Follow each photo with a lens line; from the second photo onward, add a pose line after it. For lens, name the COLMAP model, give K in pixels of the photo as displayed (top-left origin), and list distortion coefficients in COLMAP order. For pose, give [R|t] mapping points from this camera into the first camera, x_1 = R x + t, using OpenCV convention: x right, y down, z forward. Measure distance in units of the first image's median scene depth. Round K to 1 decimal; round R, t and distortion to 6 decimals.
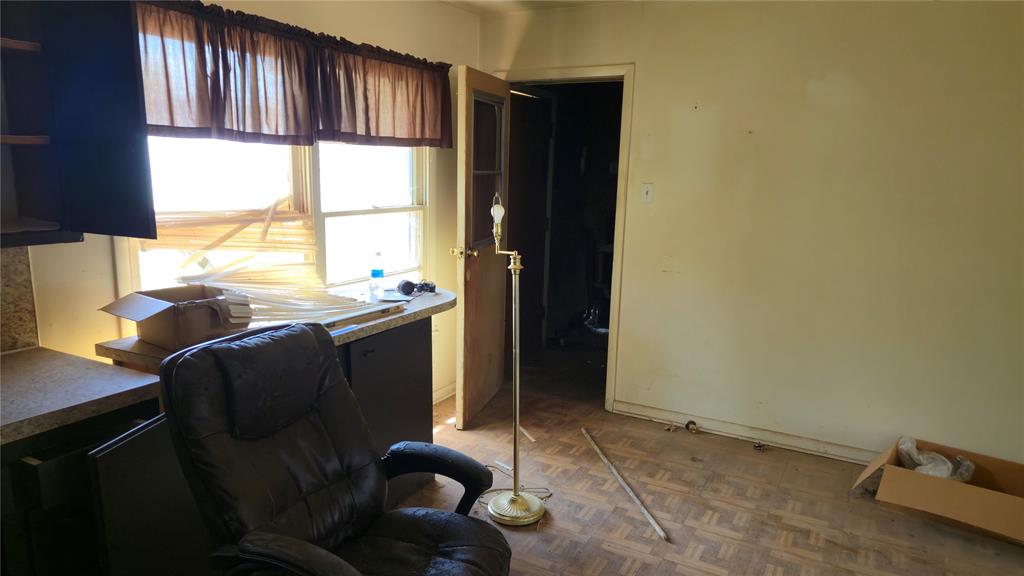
lens RADIAL K [[683.1, 0, 500.6], [0, 683.1, 304.4], [0, 0, 1]] dist [0.038797, -0.014972]
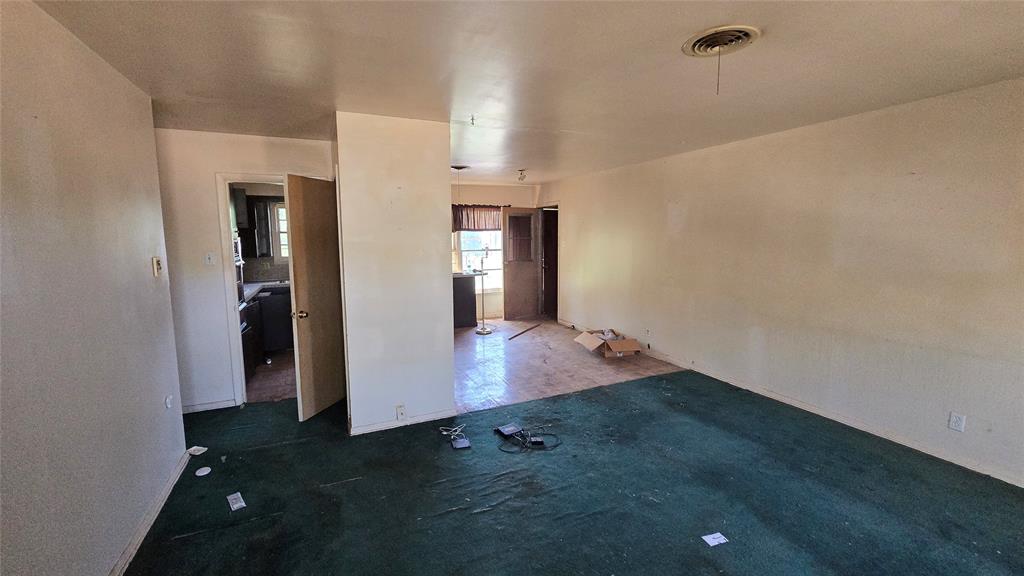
lens RADIAL K [[426.5, 0, 506.1], [0, 426.5, 289.0], [0, 0, 1]] dist [0.000666, 0.001156]
pose [[0.801236, 0.046447, -0.596544, 1.344870], [-0.092713, 0.994579, -0.047088, 0.162607], [0.591123, 0.093036, 0.801198, -0.690196]]
